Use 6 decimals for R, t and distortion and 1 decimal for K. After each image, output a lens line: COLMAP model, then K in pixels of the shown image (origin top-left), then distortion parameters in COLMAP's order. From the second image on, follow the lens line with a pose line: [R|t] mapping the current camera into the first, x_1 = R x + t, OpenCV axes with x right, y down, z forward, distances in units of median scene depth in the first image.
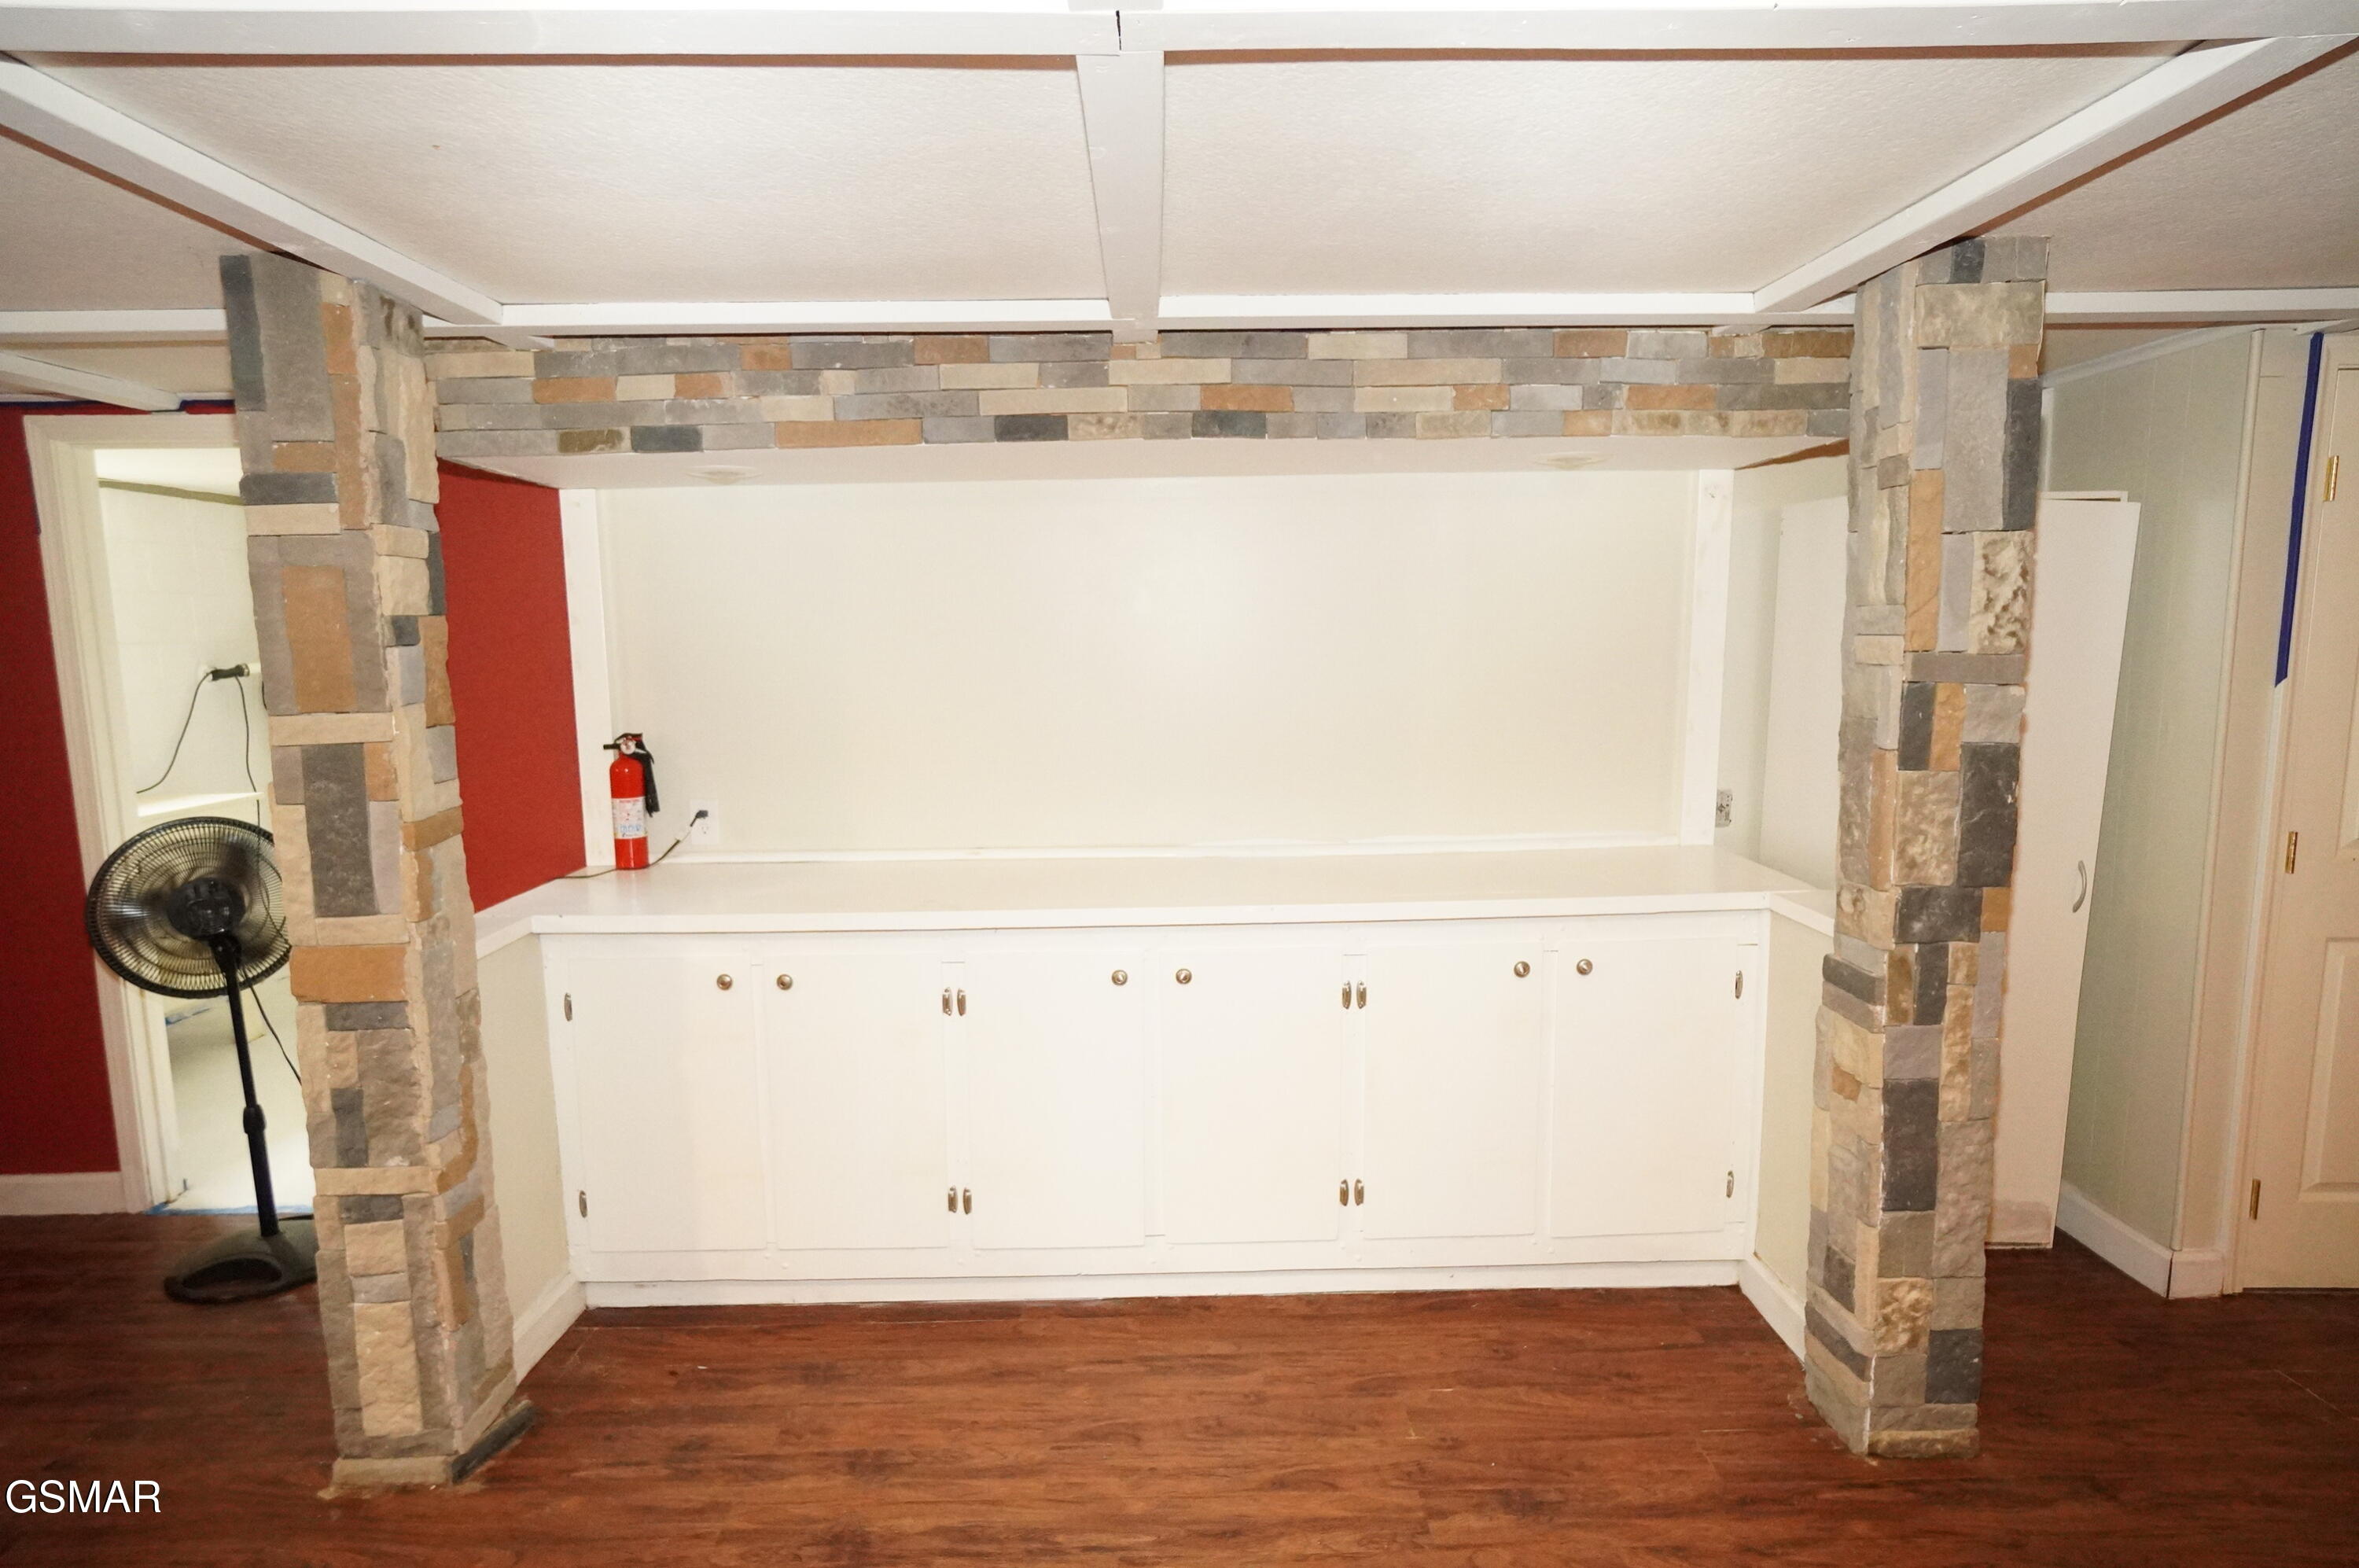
lens RADIAL K [[1285.1, 0, 1177.3], [0, 1285.1, 793.4], [0, 0, 1]] dist [-0.015087, 0.000769]
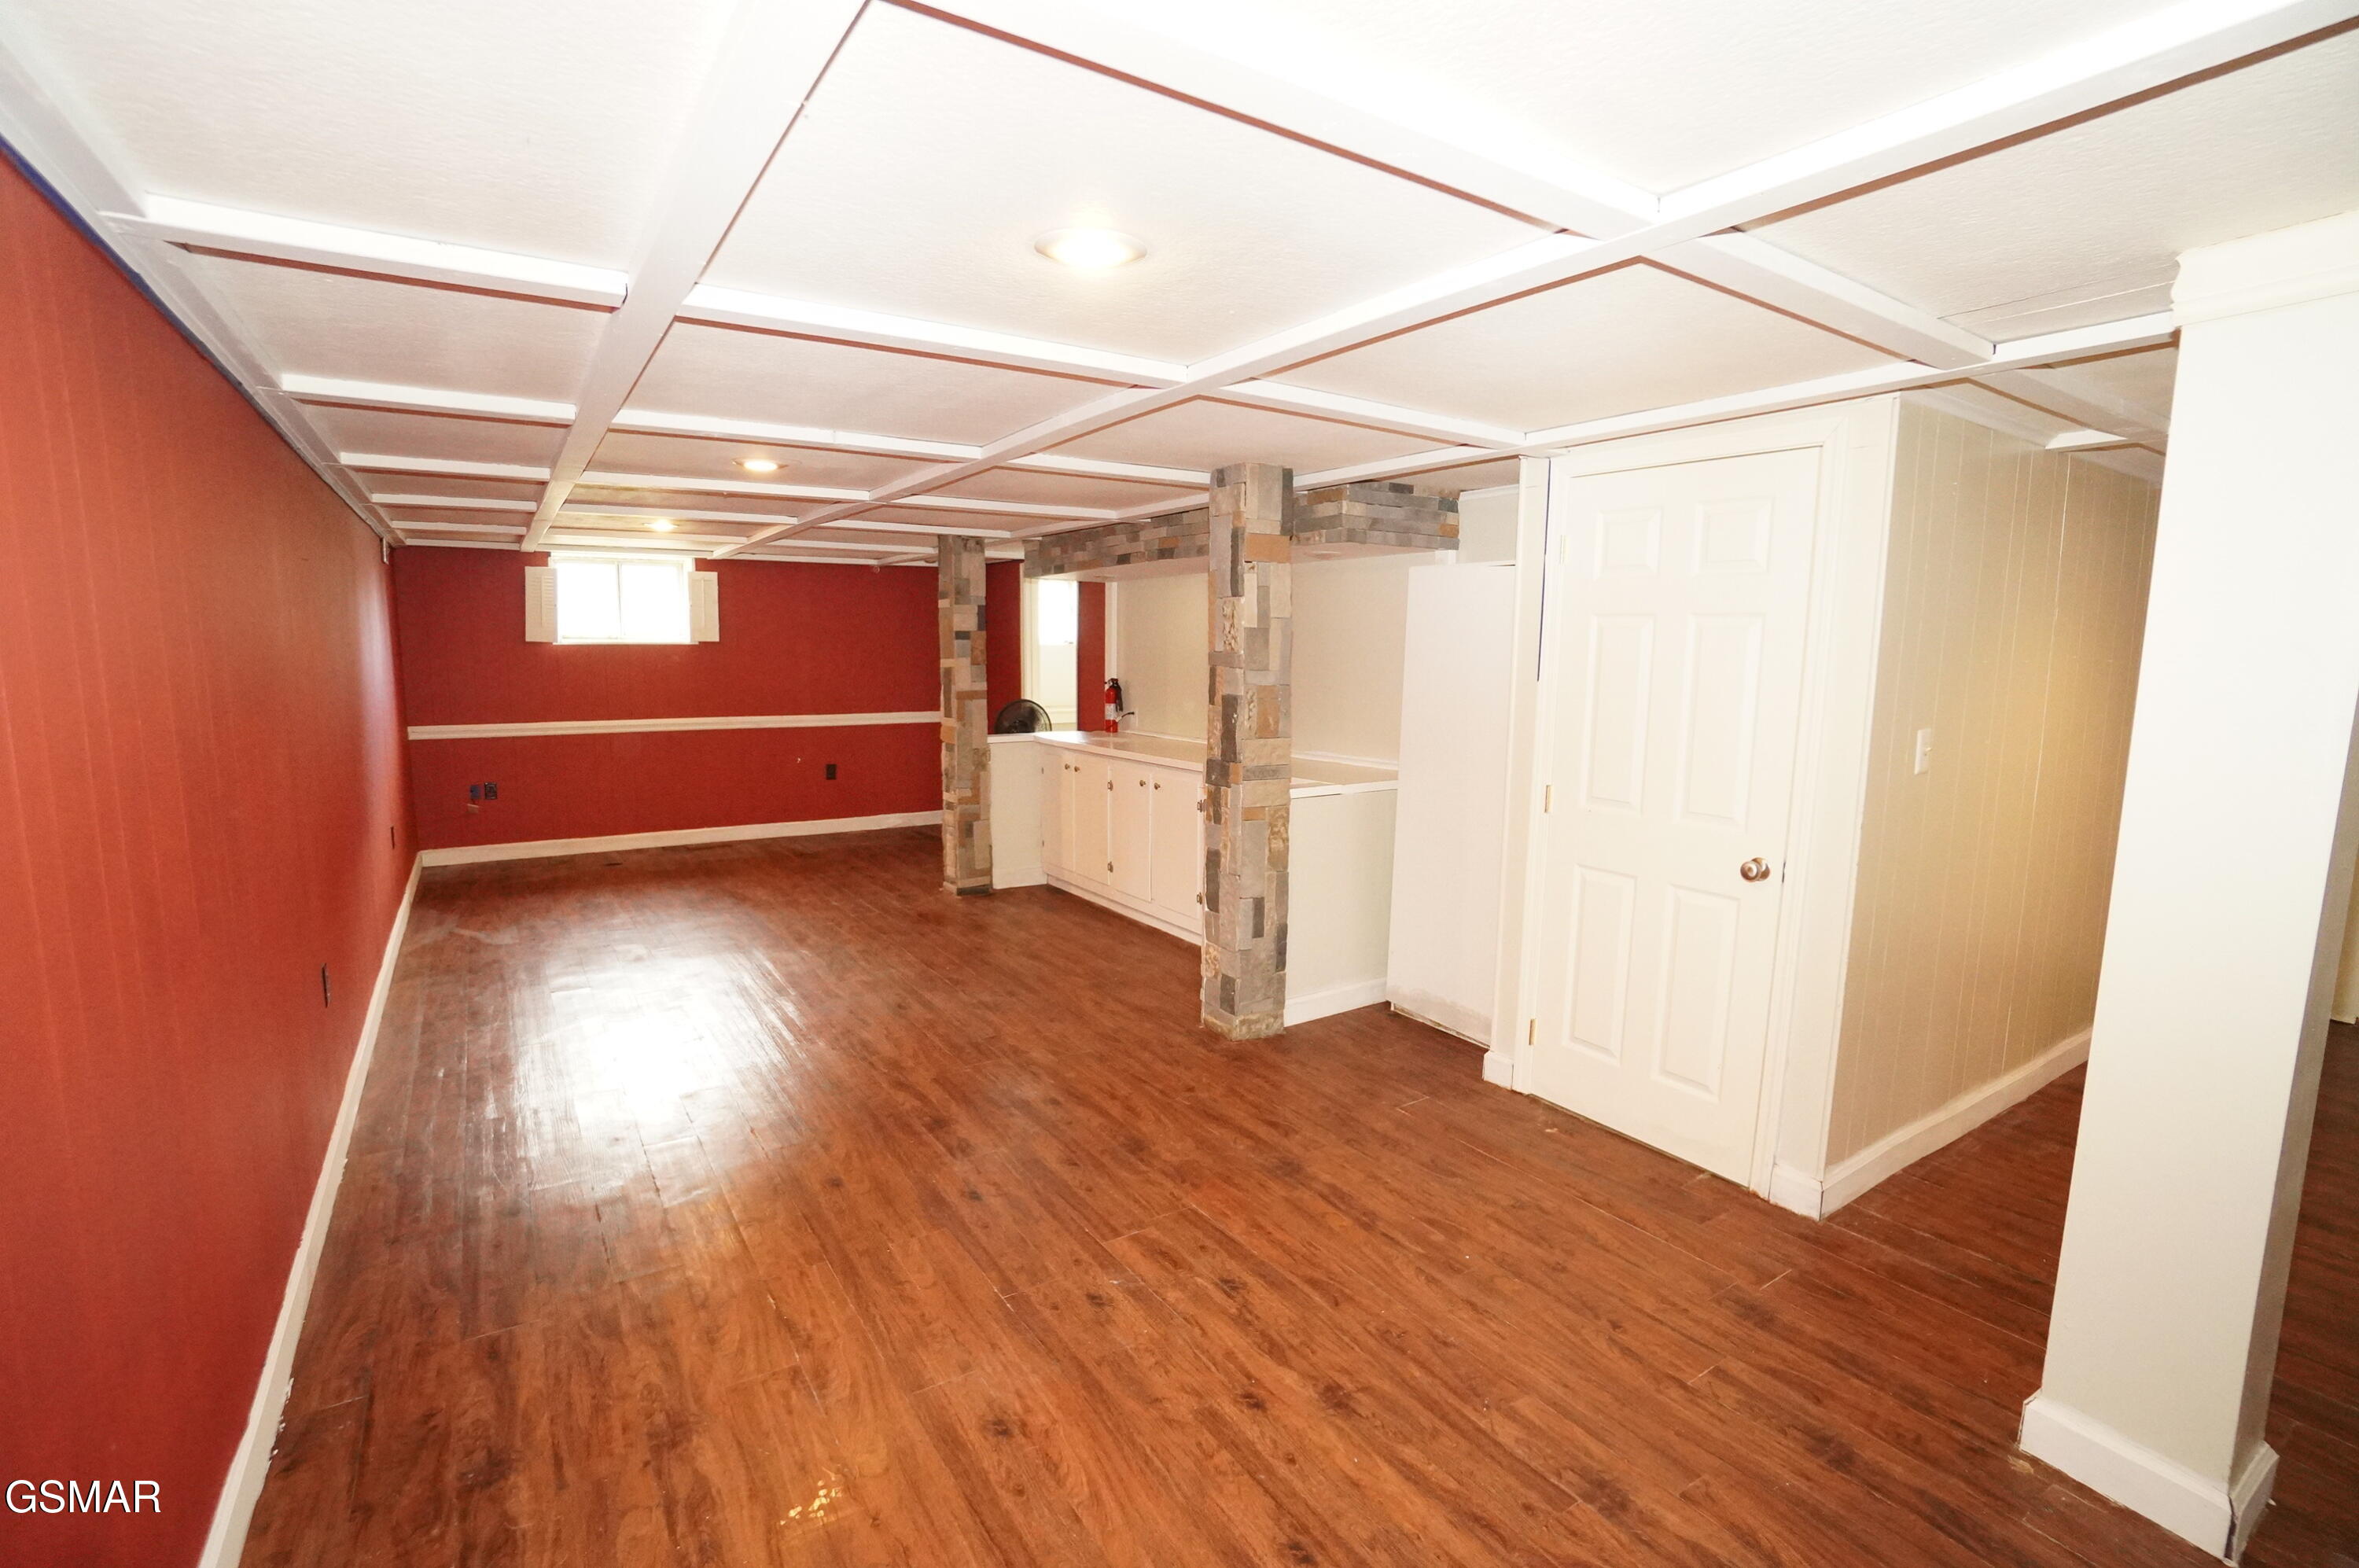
lens RADIAL K [[1029.3, 0, 1175.2], [0, 1029.3, 773.6], [0, 0, 1]] dist [-0.053286, 0.003364]
pose [[0.553043, 0.122165, -0.824147, 1.743044], [-0.122457, 0.990367, 0.064629, -0.007063], [0.824104, 0.065180, 0.562676, -0.039995]]
